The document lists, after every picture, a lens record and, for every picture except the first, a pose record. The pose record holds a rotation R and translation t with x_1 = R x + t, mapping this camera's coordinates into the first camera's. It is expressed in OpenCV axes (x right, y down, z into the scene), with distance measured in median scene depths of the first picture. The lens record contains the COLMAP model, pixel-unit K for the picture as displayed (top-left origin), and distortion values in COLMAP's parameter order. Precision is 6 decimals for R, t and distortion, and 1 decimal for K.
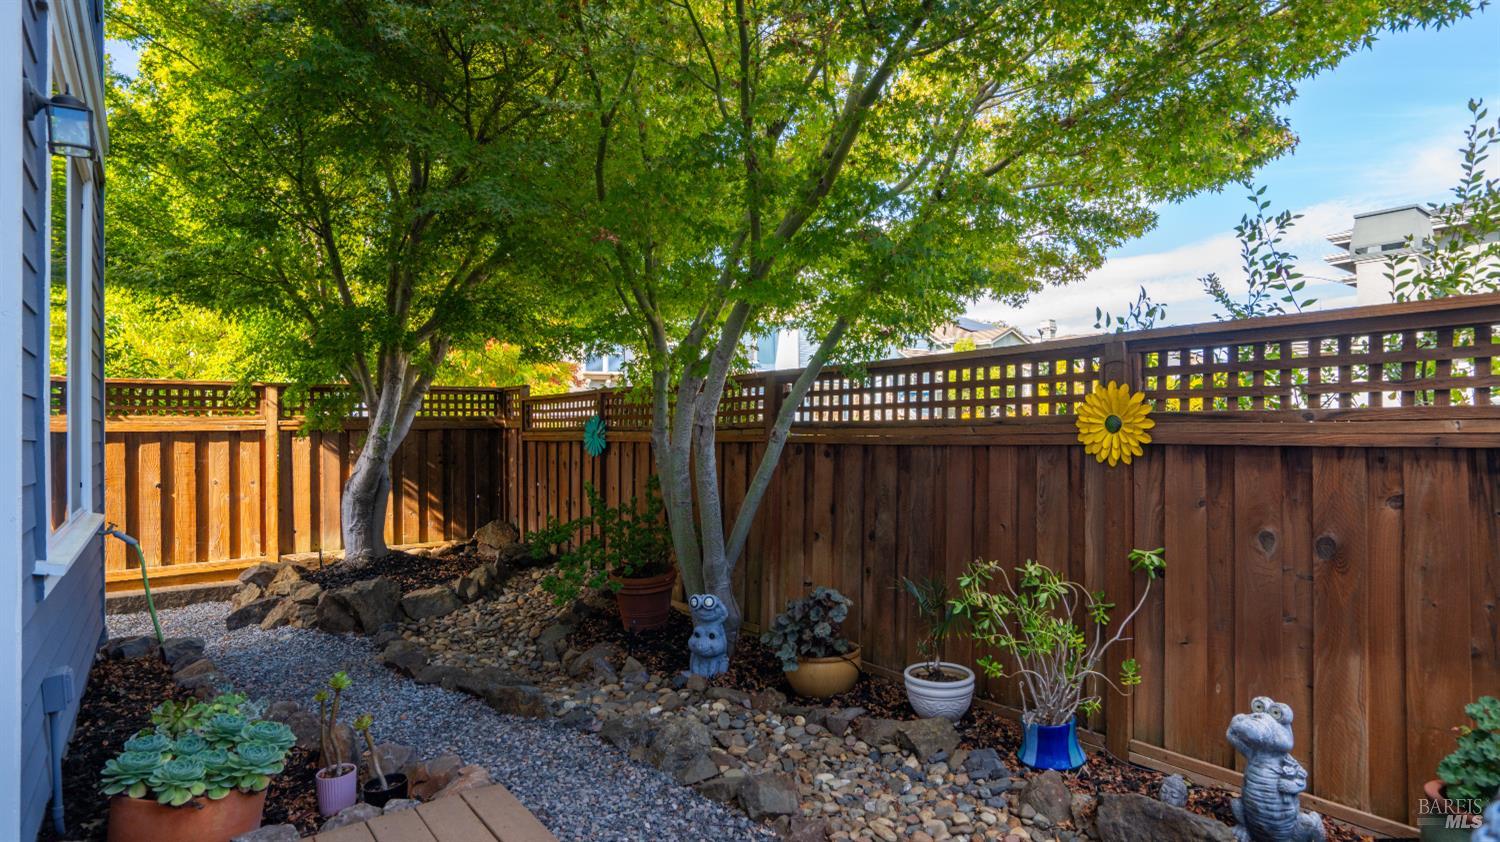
lens RADIAL K [[775.4, 0, 745.7], [0, 775.4, 429.1], [0, 0, 1]] dist [-0.016933, 0.000401]
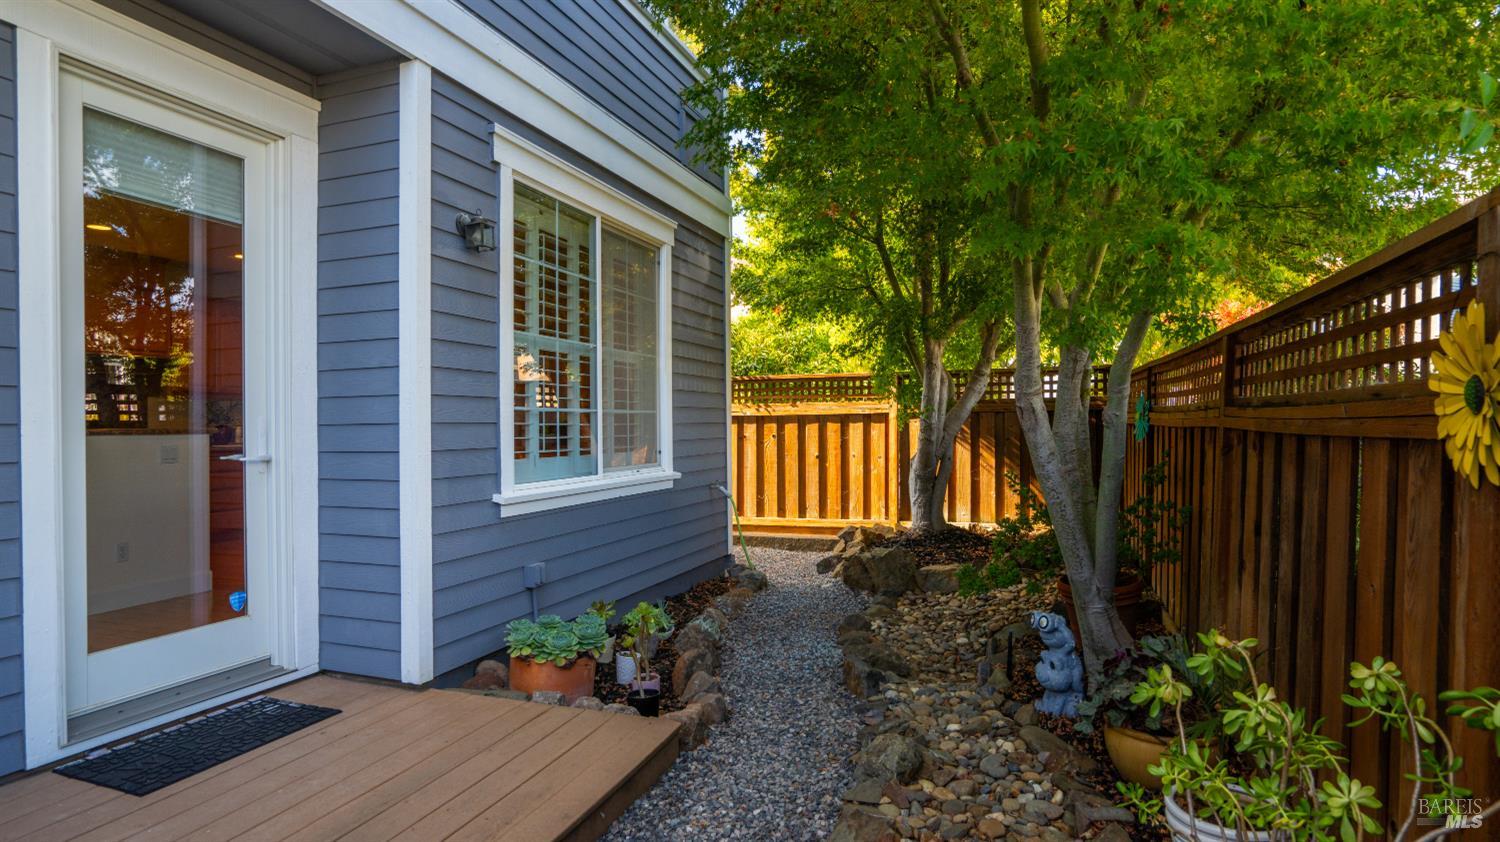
lens RADIAL K [[775.4, 0, 745.9], [0, 775.4, 429.7], [0, 0, 1]] dist [-0.016933, 0.000401]
pose [[0.573443, 0.012373, -0.819152, 0.287041], [0.007325, 0.999769, 0.020229, 0.001270], [0.819213, -0.017600, 0.573220, 0.185324]]
